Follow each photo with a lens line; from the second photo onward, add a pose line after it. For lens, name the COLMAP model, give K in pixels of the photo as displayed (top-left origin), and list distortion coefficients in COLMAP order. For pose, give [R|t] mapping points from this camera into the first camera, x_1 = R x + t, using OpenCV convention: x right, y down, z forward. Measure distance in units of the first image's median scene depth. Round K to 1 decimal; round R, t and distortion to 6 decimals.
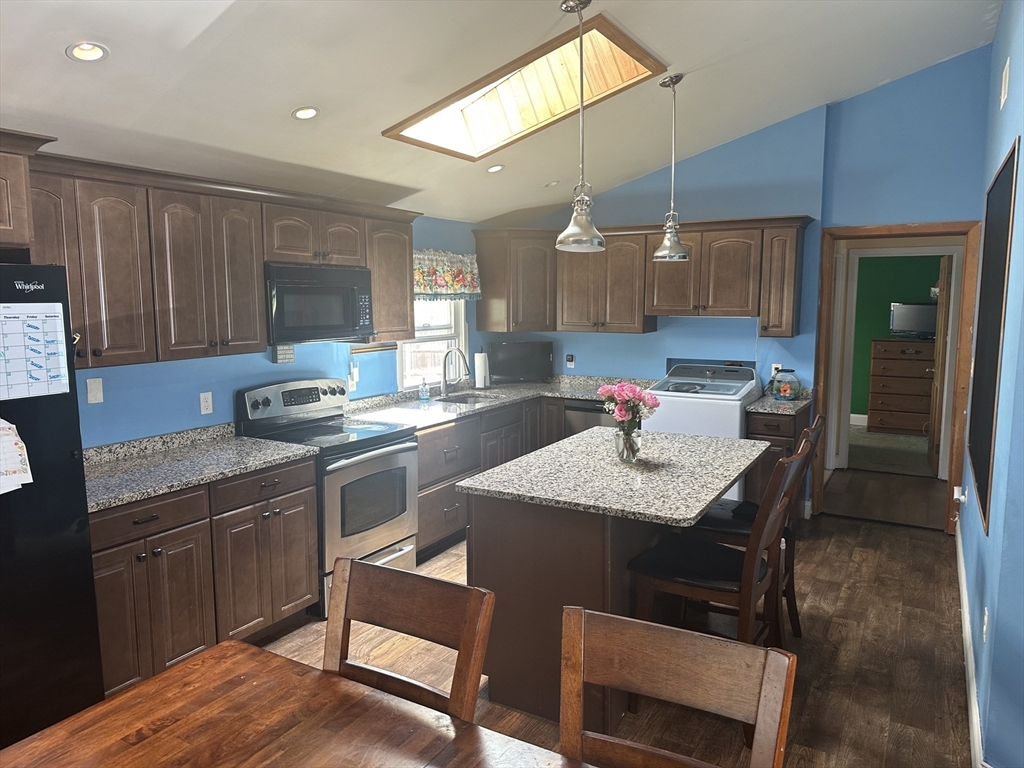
lens RADIAL K [[715.1, 0, 518.4], [0, 715.1, 379.8], [0, 0, 1]] dist [0.034255, -0.047723]
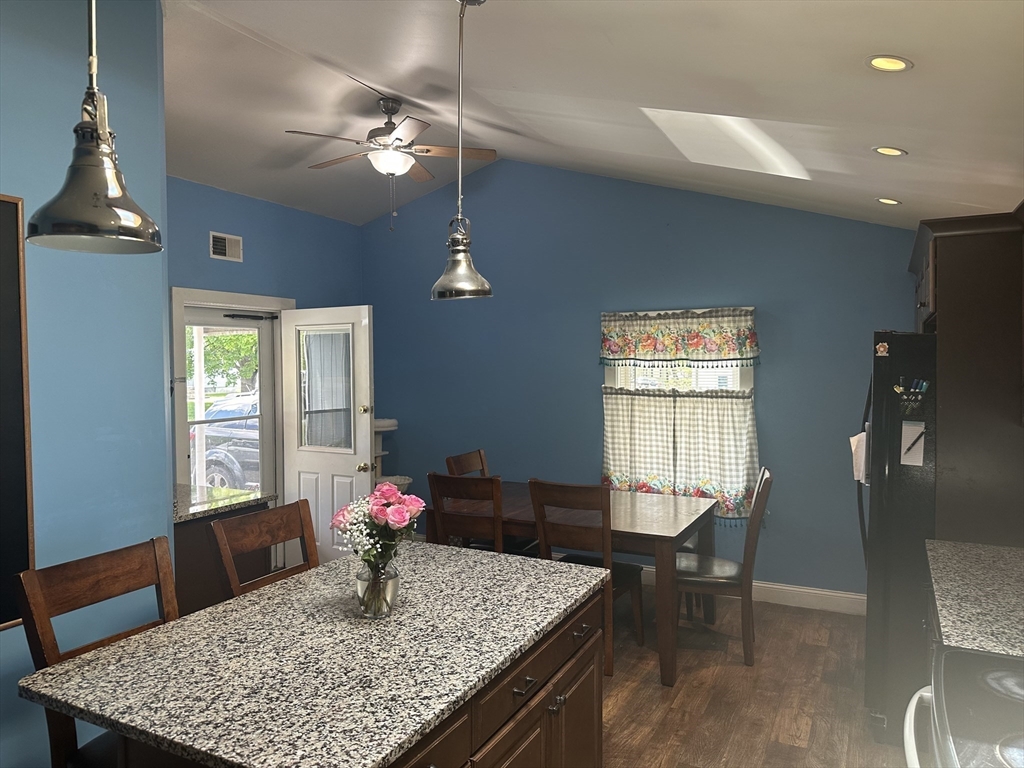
lens RADIAL K [[715.1, 0, 497.0], [0, 715.1, 392.7], [0, 0, 1]] dist [0.034255, -0.047723]
pose [[-0.999607, 0.014370, -0.024067, 0.049070], [0.010292, 0.986785, 0.161710, -0.152036], [0.026073, 0.161398, -0.986545, 1.315978]]
